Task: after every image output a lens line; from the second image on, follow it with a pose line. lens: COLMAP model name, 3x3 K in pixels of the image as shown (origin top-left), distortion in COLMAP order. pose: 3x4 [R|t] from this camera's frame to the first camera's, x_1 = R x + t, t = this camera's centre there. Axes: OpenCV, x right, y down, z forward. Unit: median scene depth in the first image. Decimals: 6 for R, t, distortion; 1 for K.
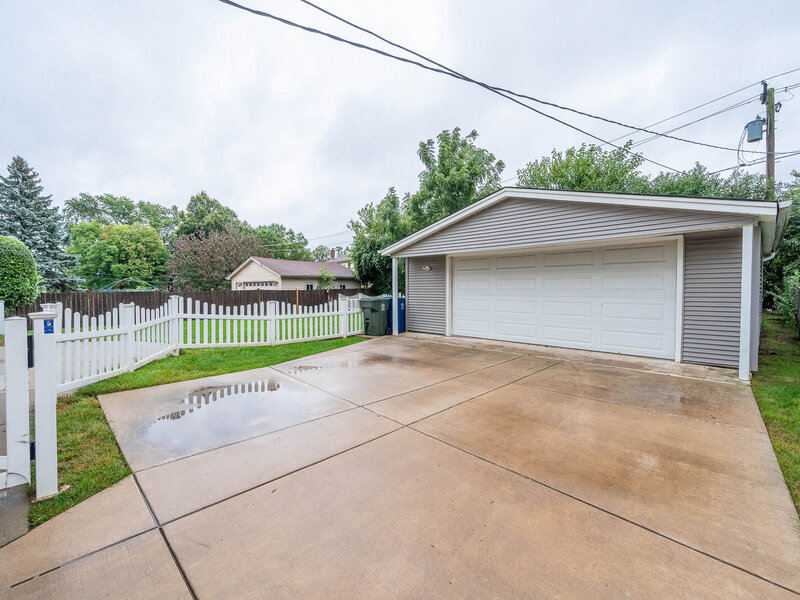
lens RADIAL K [[359.4, 0, 400.0], [0, 359.4, 300.0], [0, 0, 1]] dist [-0.002481, -0.001435]
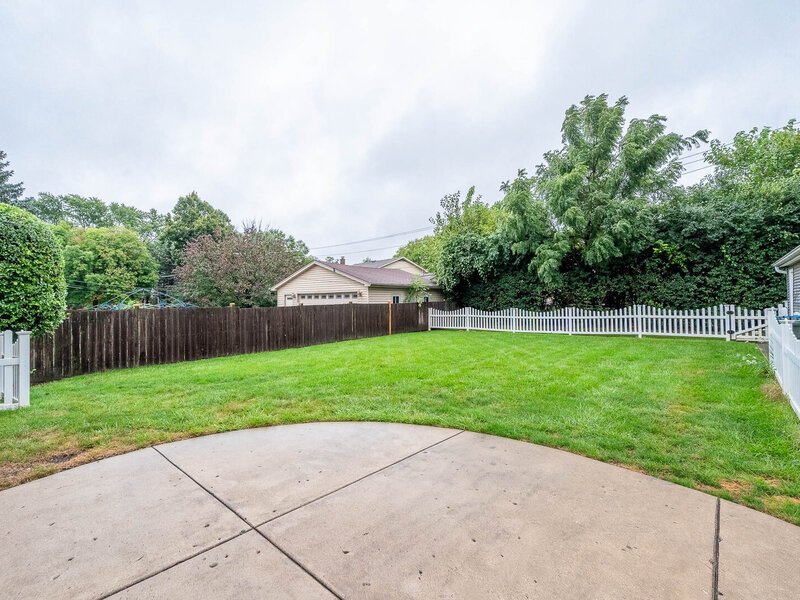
lens RADIAL K [[359.4, 0, 400.0], [0, 359.4, 300.0], [0, 0, 1]] dist [-0.002481, -0.001435]
pose [[0.996279, -0.005820, 0.085993, -0.144945], [0.008809, 0.999369, -0.034422, -0.003947], [-0.085738, 0.035051, 0.995701, 0.107677]]
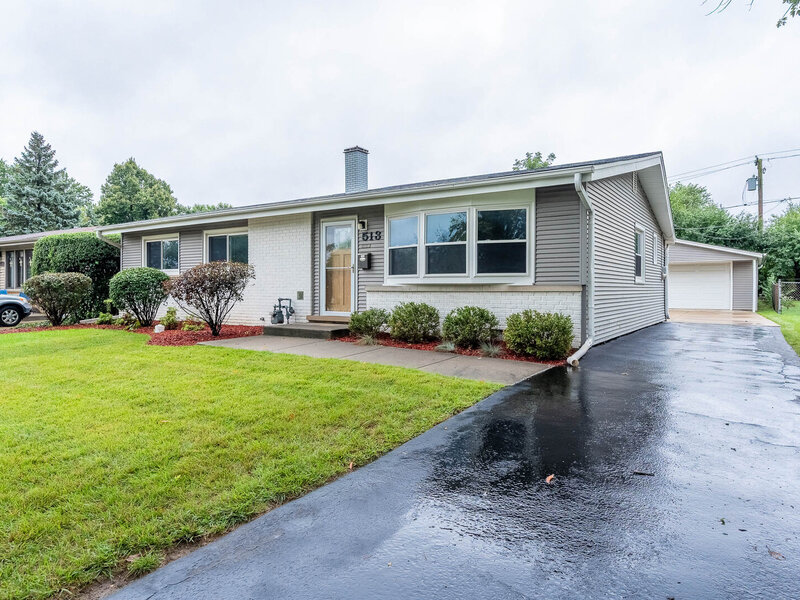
lens RADIAL K [[535.2, 0, 400.0], [0, 535.2, 300.0], [0, 0, 1]] dist [-0.003218, -0.001739]
pose [[0.978487, -0.000783, 0.206307, -0.270610], [0.003626, 0.999904, -0.013404, 0.016461], [-0.206277, 0.013864, 0.978395, -0.261289]]
